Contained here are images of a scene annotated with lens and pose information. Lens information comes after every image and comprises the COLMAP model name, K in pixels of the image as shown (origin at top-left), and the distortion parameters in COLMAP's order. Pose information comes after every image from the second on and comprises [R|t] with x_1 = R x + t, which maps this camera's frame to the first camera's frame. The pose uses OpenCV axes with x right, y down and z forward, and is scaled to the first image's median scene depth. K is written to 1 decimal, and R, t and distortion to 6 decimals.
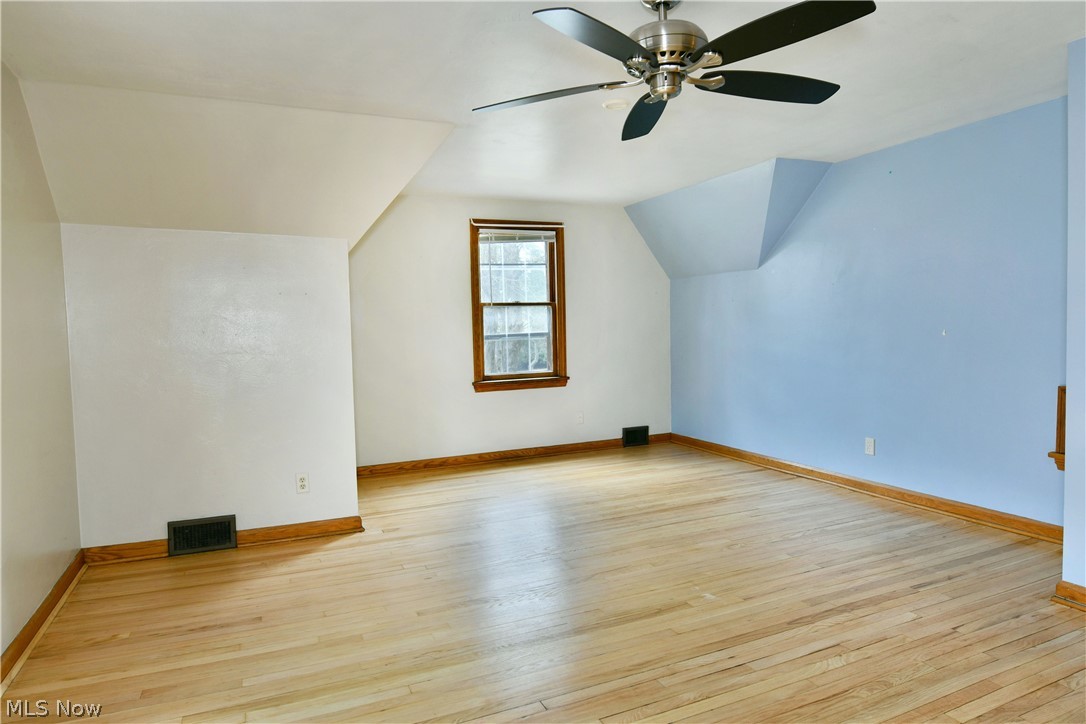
lens RADIAL K [[656.5, 0, 548.4], [0, 656.5, 362.3], [0, 0, 1]] dist [-0.005910, 0.000774]
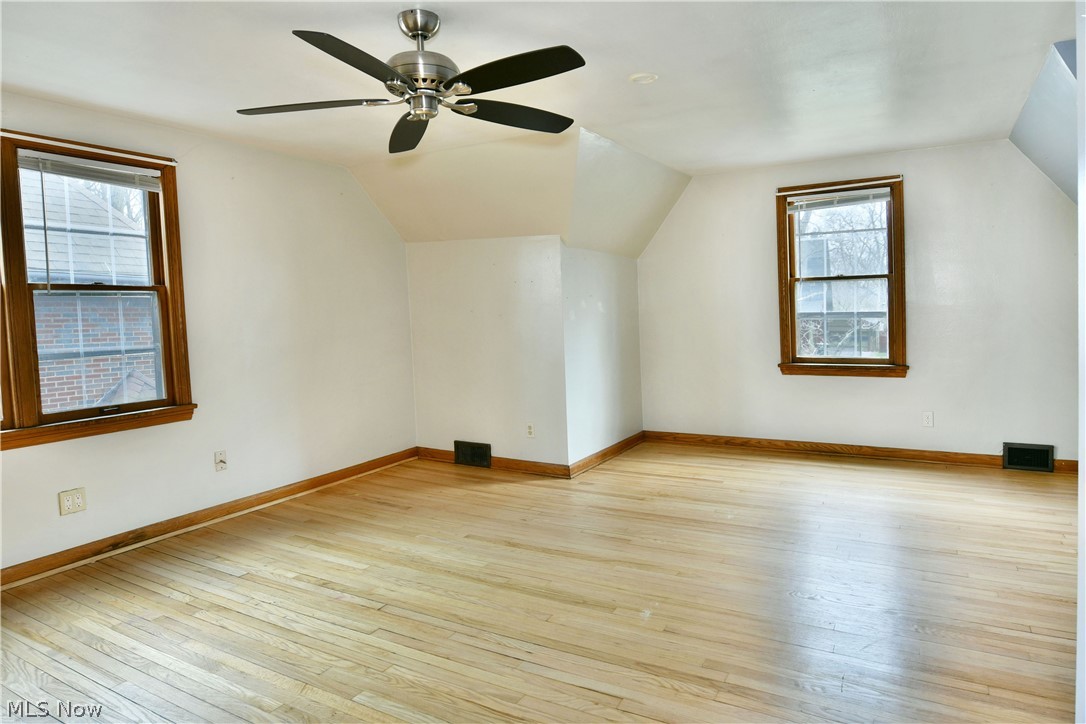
lens RADIAL K [[656.5, 0, 549.0], [0, 656.5, 358.0], [0, 0, 1]] dist [-0.005910, 0.000774]
pose [[0.591617, 0.070997, -0.803087, 0.452470], [-0.033484, 0.997419, 0.063510, -0.026553], [0.805523, -0.010683, 0.592468, 0.184459]]
